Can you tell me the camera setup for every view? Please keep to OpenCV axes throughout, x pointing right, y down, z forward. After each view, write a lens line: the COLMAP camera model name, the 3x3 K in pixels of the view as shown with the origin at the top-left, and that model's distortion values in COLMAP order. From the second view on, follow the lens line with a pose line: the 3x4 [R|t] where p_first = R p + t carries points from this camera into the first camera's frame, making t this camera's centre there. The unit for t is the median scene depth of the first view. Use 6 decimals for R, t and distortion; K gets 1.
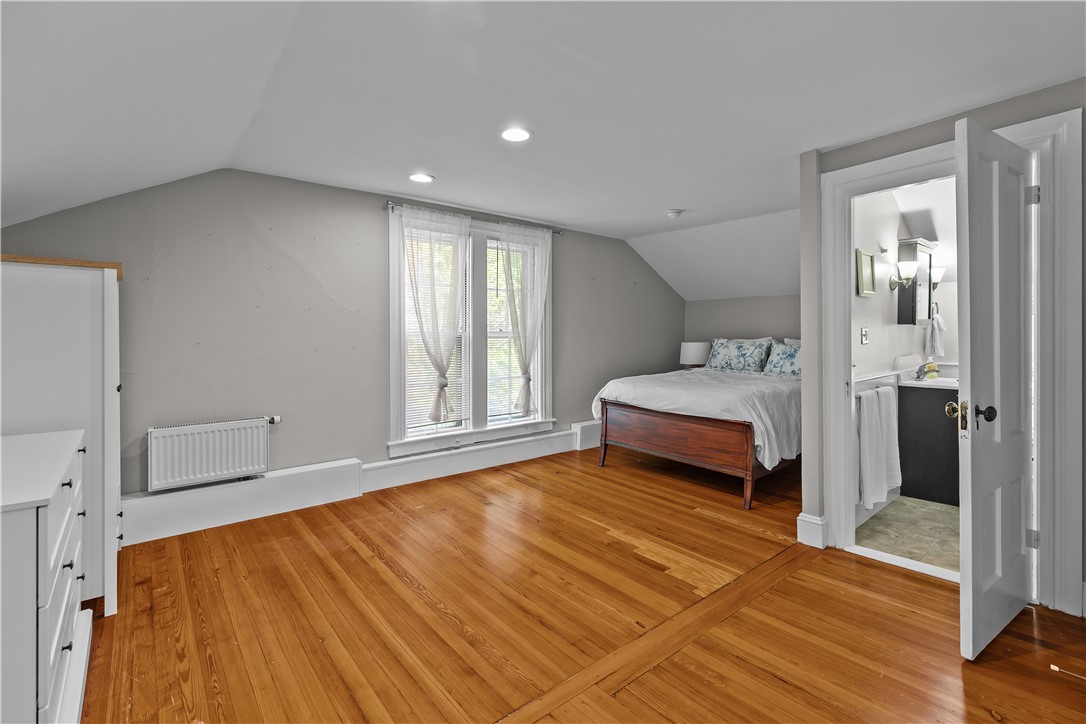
lens RADIAL K [[486.2, 0, 545.2], [0, 486.2, 335.8], [0, 0, 1]] dist [0.002187, 0.000015]
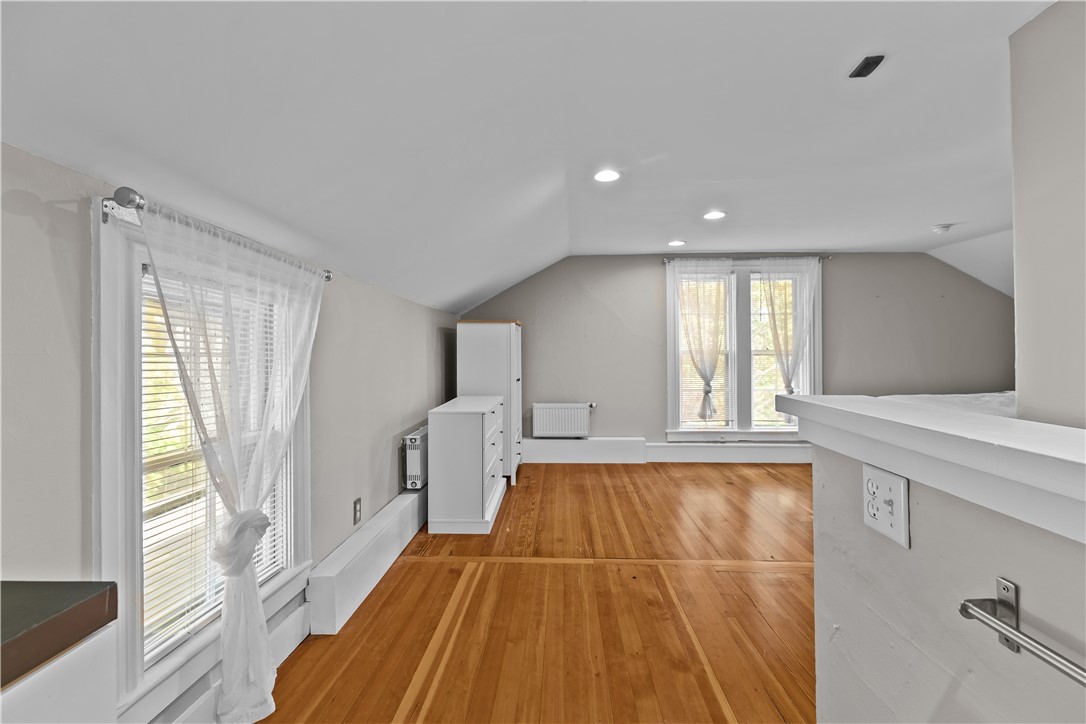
lens RADIAL K [[489.8, 0, 544.6], [0, 489.8, 353.3], [0, 0, 1]] dist [0.000155, -0.000017]
pose [[0.746056, 0.004062, -0.665871, 0.357369], [-0.000166, 0.999982, 0.005914, -0.008821], [0.665883, -0.004301, 0.746044, -0.283347]]
